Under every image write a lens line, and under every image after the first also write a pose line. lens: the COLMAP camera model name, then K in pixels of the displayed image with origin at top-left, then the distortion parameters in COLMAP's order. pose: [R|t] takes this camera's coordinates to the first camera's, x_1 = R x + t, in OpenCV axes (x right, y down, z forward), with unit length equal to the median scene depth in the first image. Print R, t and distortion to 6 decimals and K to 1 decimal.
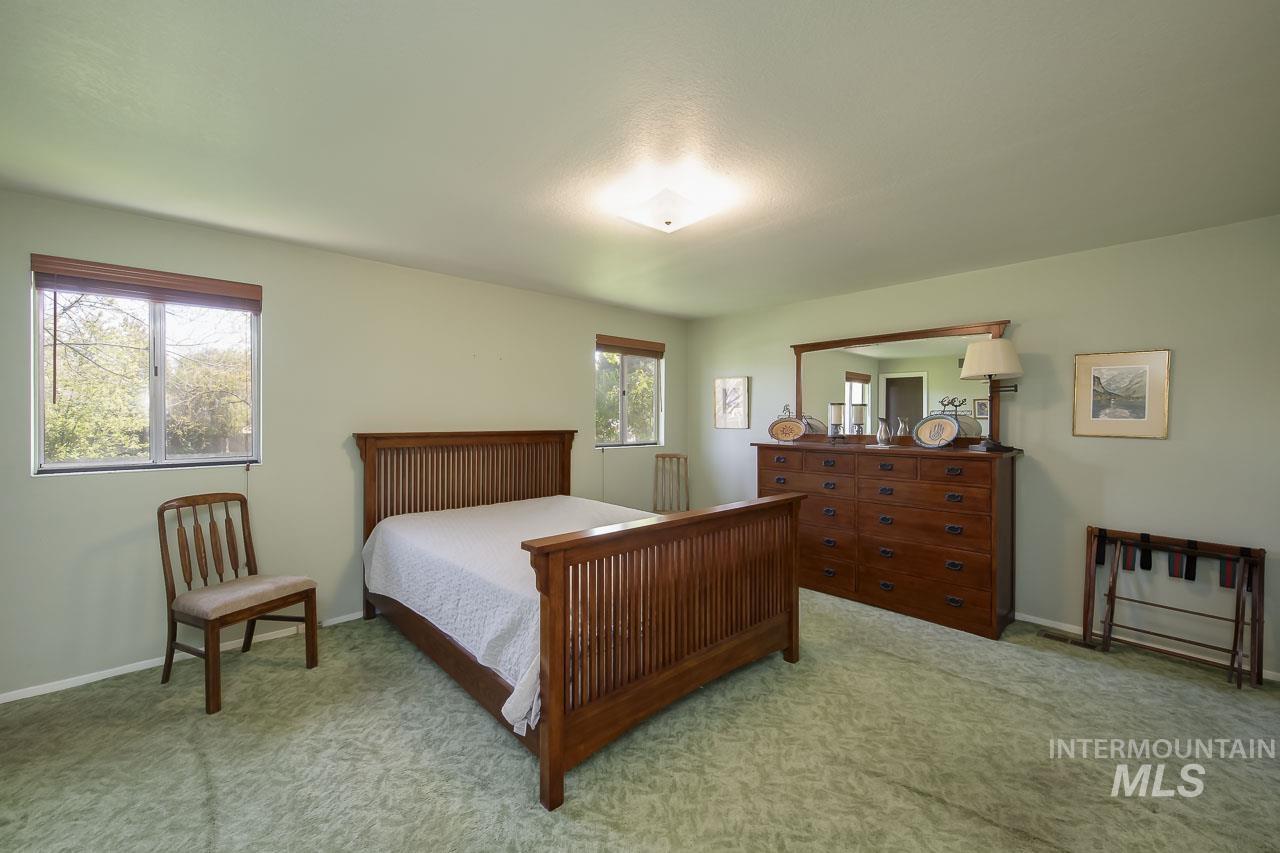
lens RADIAL K [[541.0, 0, 603.7], [0, 541.0, 431.0], [0, 0, 1]] dist [0.052537, -0.000102]
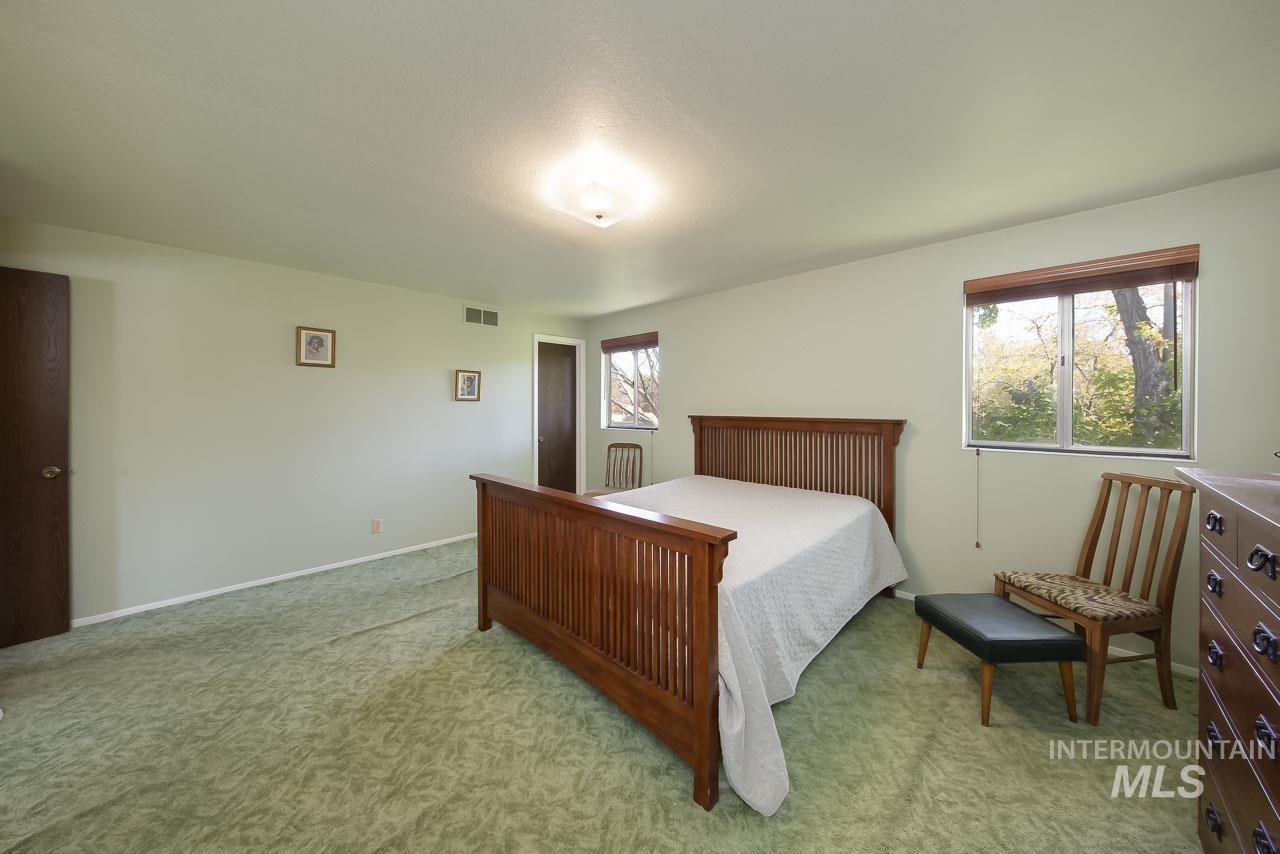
lens RADIAL K [[433.3, 0, 638.2], [0, 433.3, 405.4], [0, 0, 1]] dist [0.000134, -0.000049]
pose [[0.056711, -0.006231, -0.998371, 0.847855], [-0.029820, 0.999524, -0.007932, -0.010369], [0.997945, 0.030221, 0.056499, 0.920532]]
